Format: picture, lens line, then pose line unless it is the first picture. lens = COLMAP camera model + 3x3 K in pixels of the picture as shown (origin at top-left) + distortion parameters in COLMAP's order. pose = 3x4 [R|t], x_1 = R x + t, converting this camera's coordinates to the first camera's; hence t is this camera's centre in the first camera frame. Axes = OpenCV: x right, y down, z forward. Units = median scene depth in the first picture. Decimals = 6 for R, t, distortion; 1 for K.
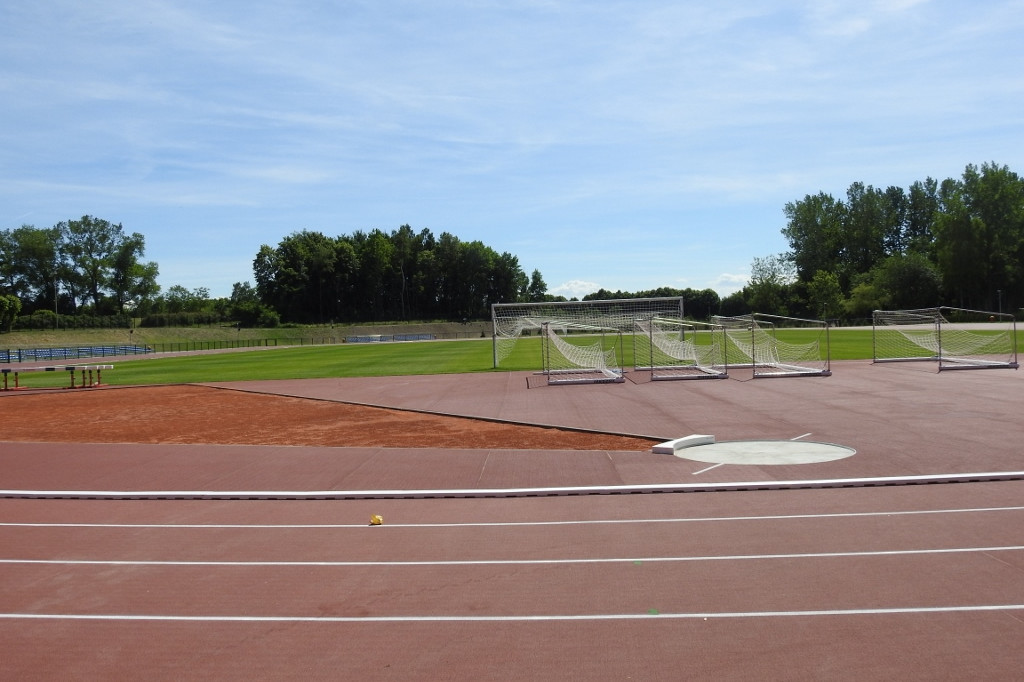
lens RADIAL K [[885.5, 0, 516.1], [0, 885.5, 344.3], [0, 0, 1]] dist [-0.003003, 0.009023]
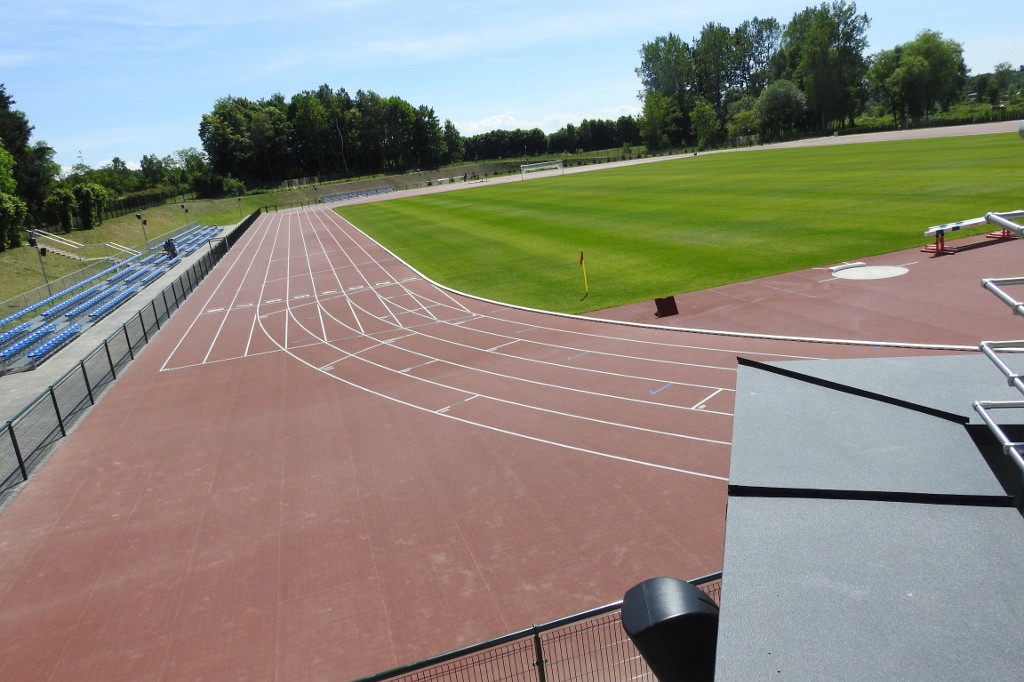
lens RADIAL K [[733.7, 0, 513.6], [0, 733.7, 343.6], [0, 0, 1]] dist [0.000997, 0.001907]
pose [[0.949426, -0.158285, 0.271176, -0.224664], [0.097416, 0.969515, 0.224836, -0.012642], [-0.298498, -0.187048, 0.935902, 0.073101]]
